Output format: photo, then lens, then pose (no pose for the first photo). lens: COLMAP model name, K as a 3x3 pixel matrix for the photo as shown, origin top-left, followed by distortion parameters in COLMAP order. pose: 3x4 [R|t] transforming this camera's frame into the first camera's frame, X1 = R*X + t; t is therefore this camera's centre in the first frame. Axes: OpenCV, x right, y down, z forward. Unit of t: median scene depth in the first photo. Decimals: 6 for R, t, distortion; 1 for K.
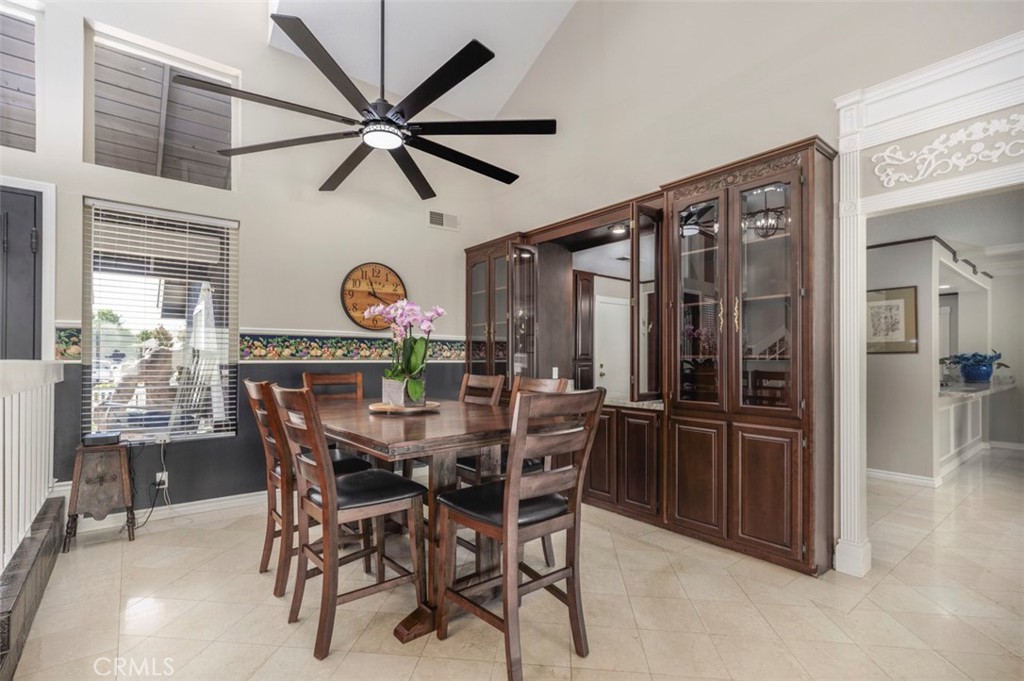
lens RADIAL K [[471.9, 0, 509.9], [0, 471.9, 349.8], [0, 0, 1]] dist [0.000139, 0.000640]
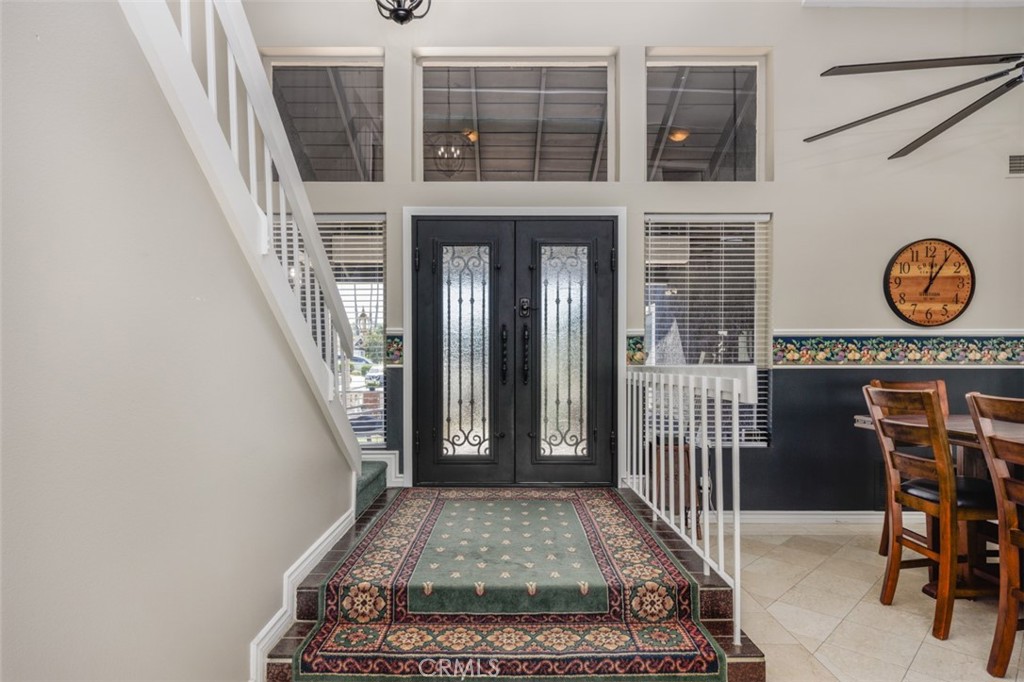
lens RADIAL K [[582.9, 0, 506.7], [0, 582.9, 361.3], [0, 0, 1]] dist [0.001406, 0.000362]
pose [[0.783098, -0.004303, -0.621883, -0.268850], [0.014248, 0.999838, 0.011023, -0.004970], [0.621735, -0.017492, 0.783032, -0.207094]]
